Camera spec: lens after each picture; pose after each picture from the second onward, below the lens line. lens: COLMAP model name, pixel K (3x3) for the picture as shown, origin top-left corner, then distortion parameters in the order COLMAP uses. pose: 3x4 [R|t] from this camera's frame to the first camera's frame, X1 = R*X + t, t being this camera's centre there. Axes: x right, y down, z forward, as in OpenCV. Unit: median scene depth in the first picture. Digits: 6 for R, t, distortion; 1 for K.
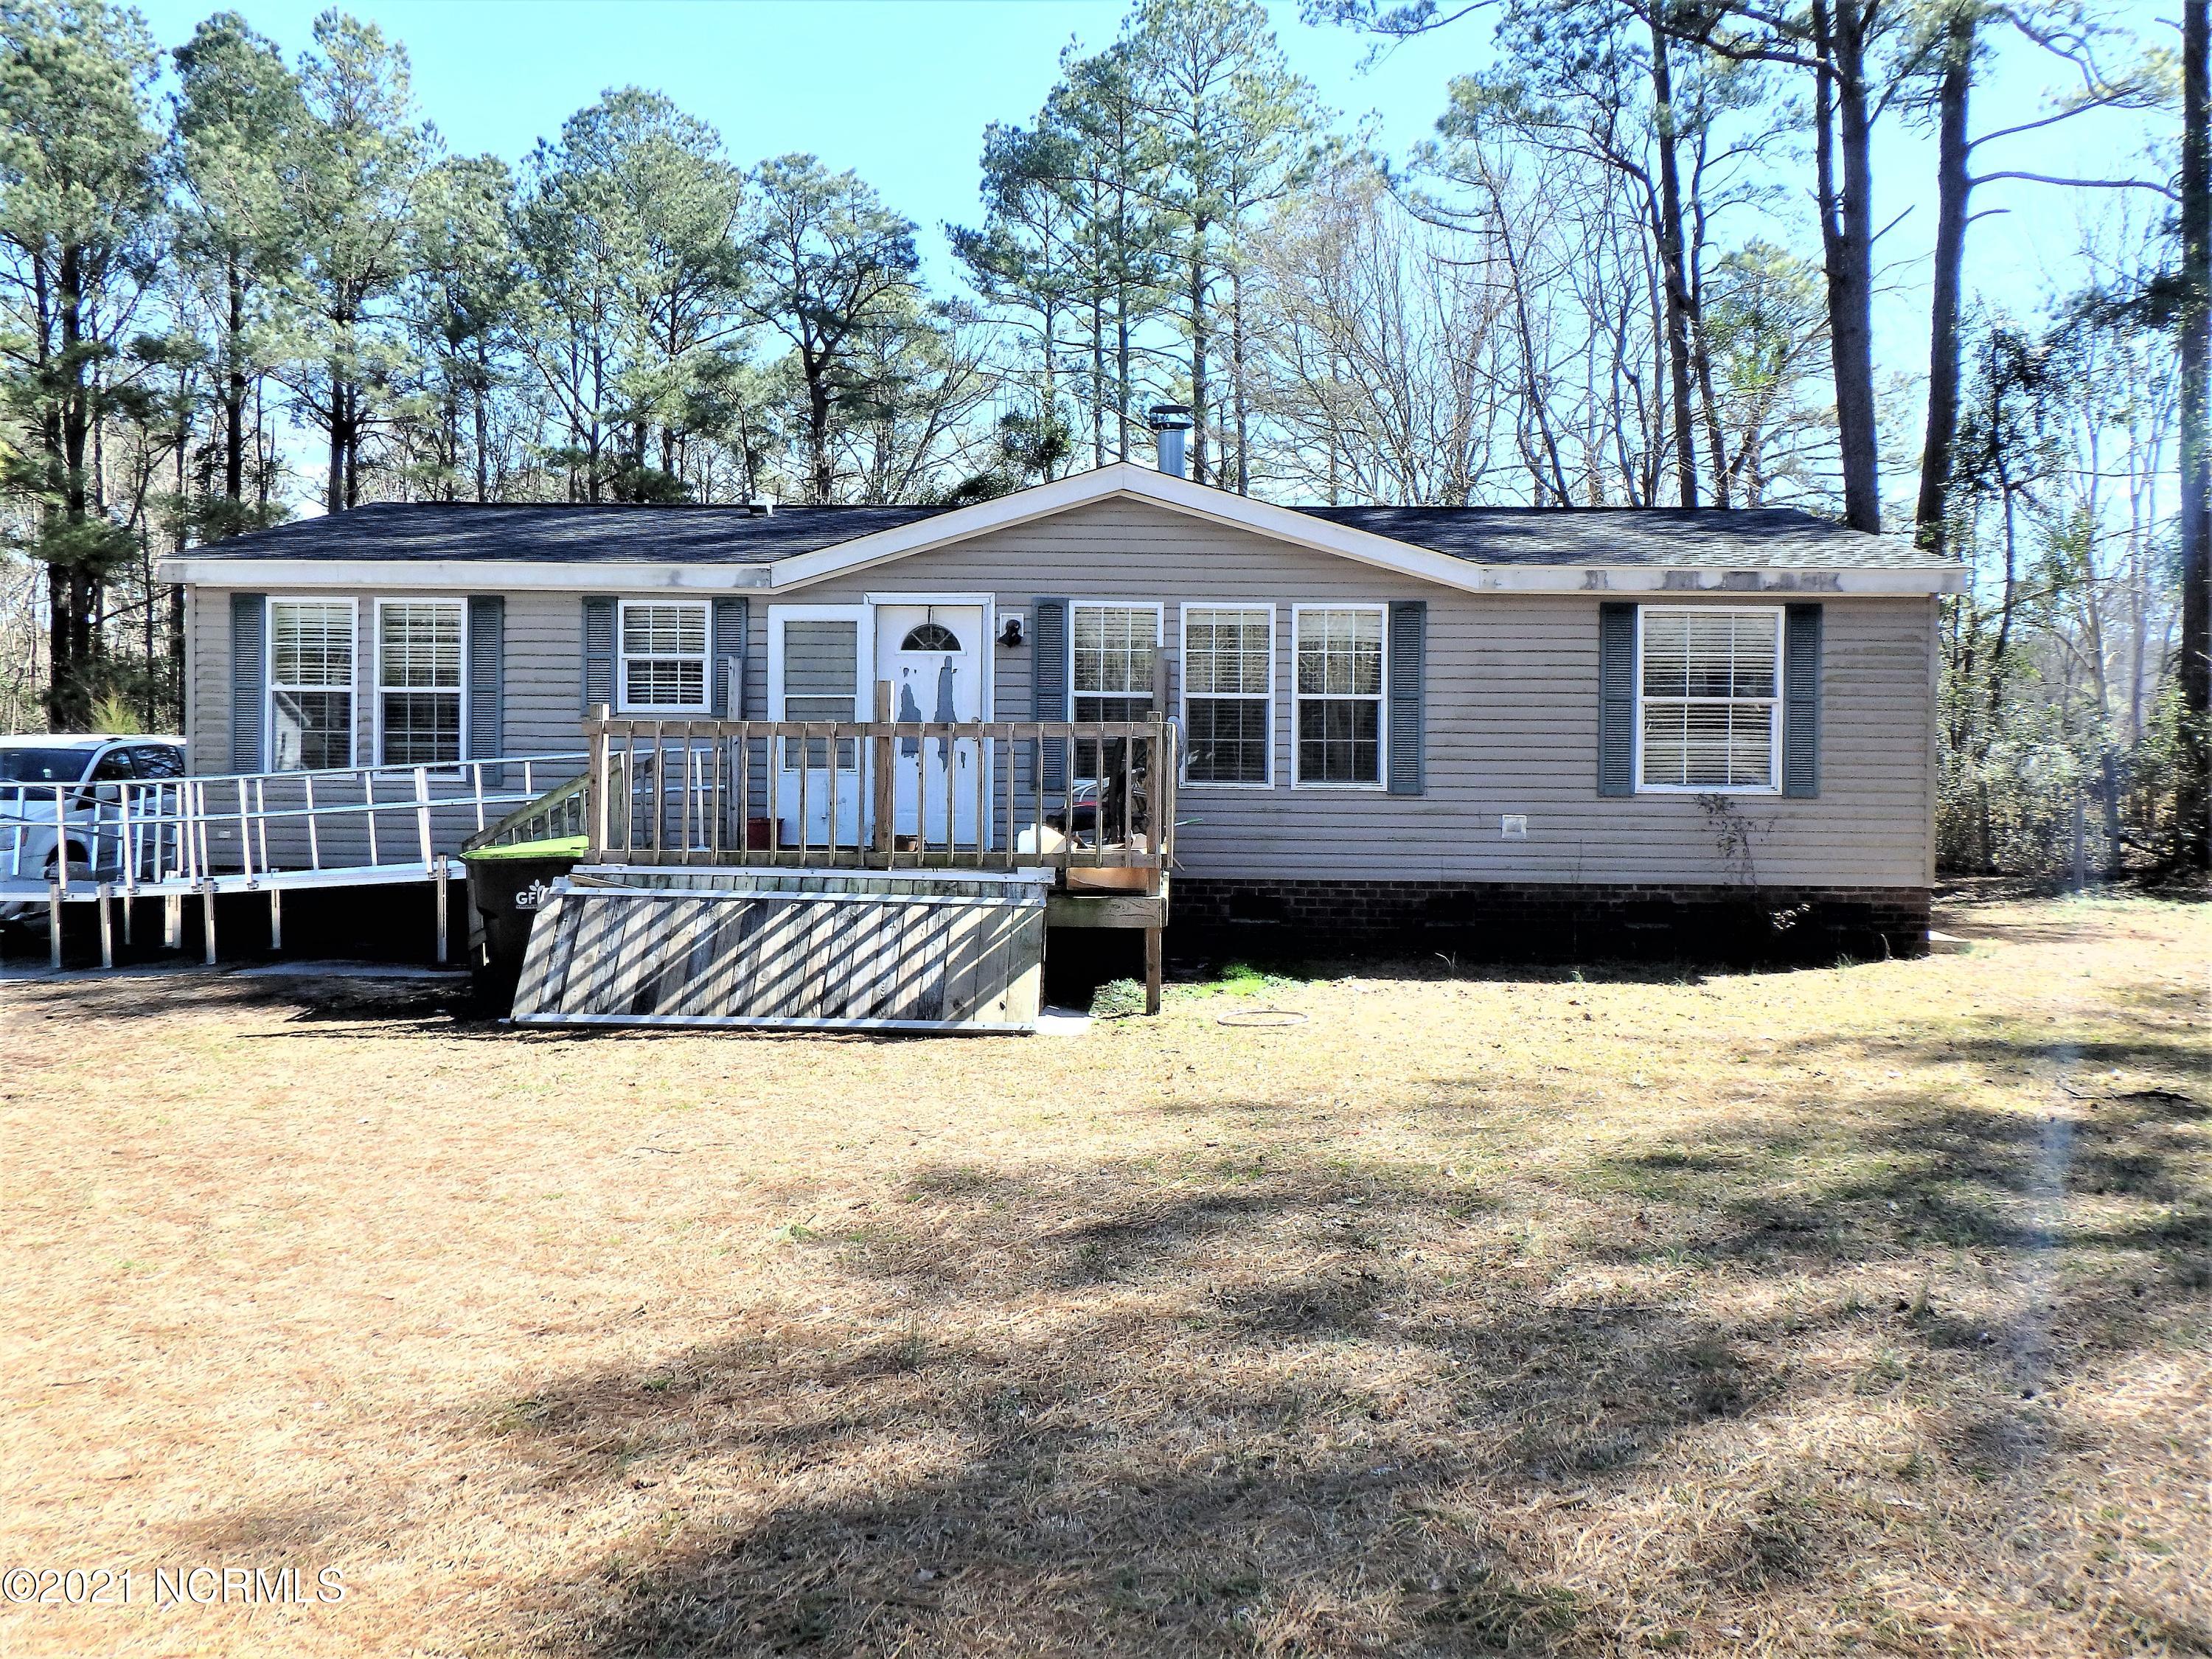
lens RADIAL K [[1803.2, 0, 1106.0], [0, 1803.2, 829.1], [0, 0, 1]] dist [0.011211, 0.008656]
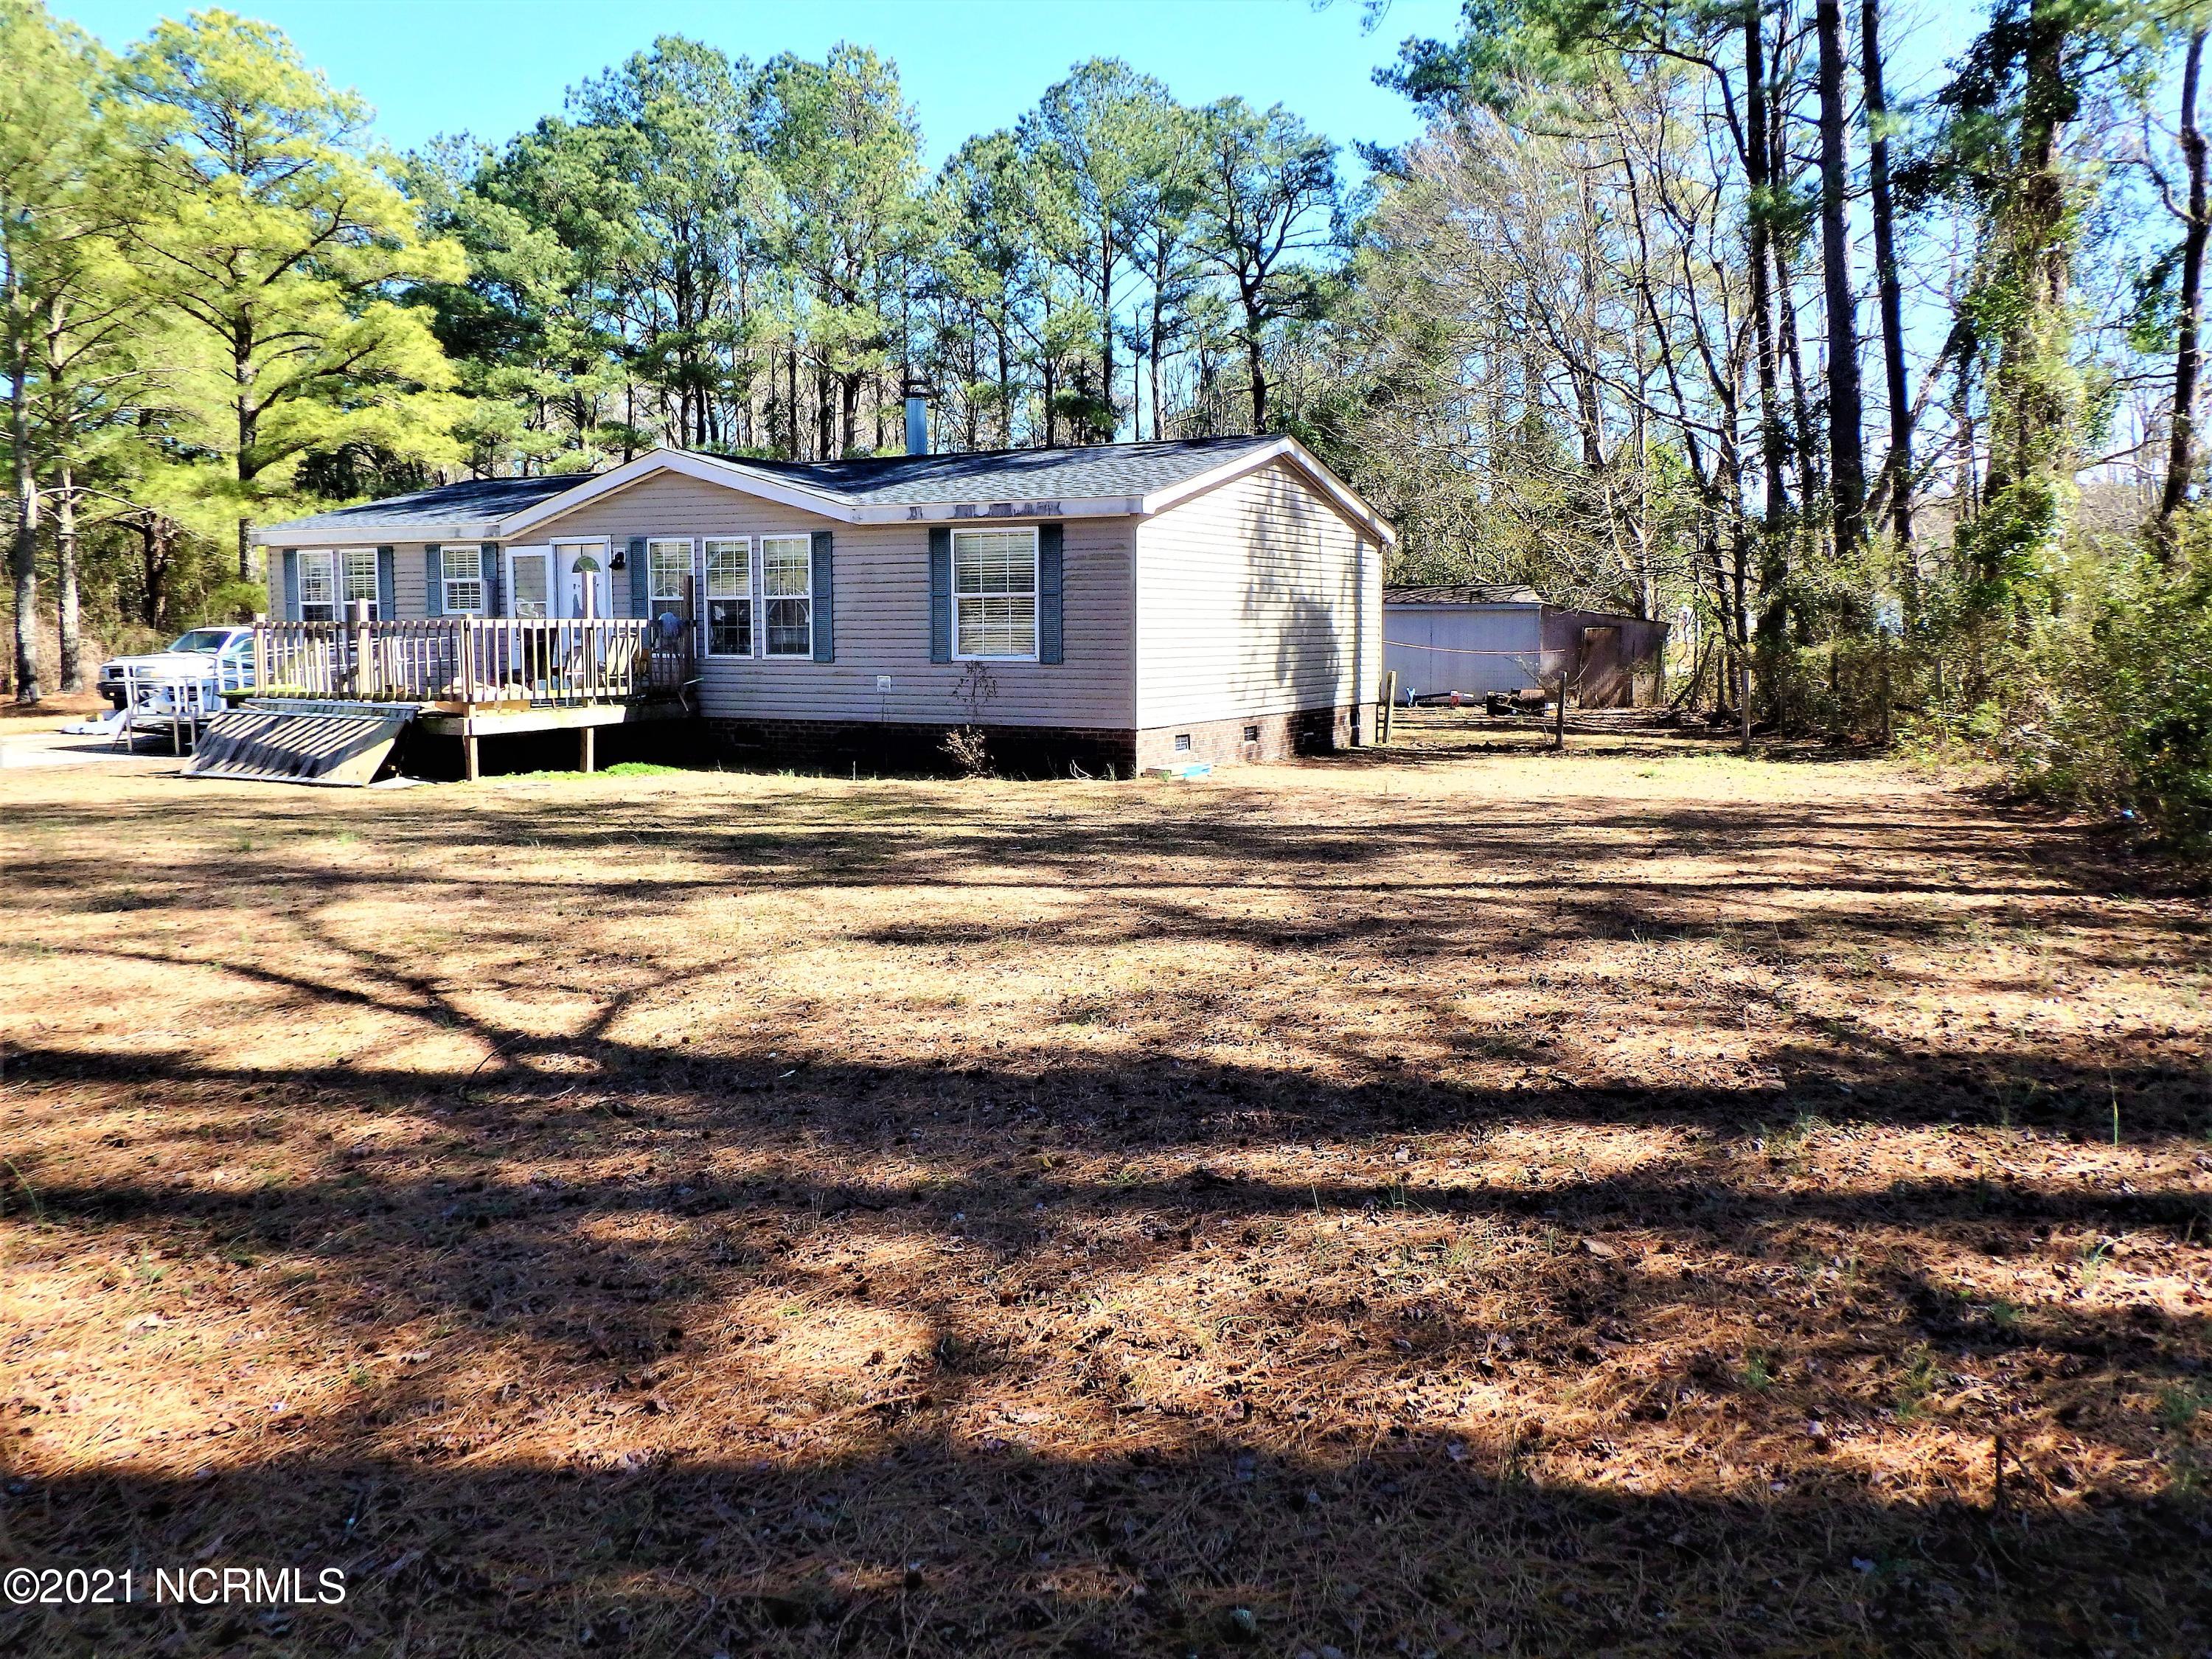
lens RADIAL K [[1803.2, 0, 1106.2], [0, 1803.2, 830.6], [0, 0, 1]] dist [0.011211, 0.008656]
pose [[0.900440, 0.036716, -0.433428, 1.028054], [-0.008332, 0.997704, 0.067207, 0.017643], [0.434901, -0.056905, 0.898679, -0.248597]]
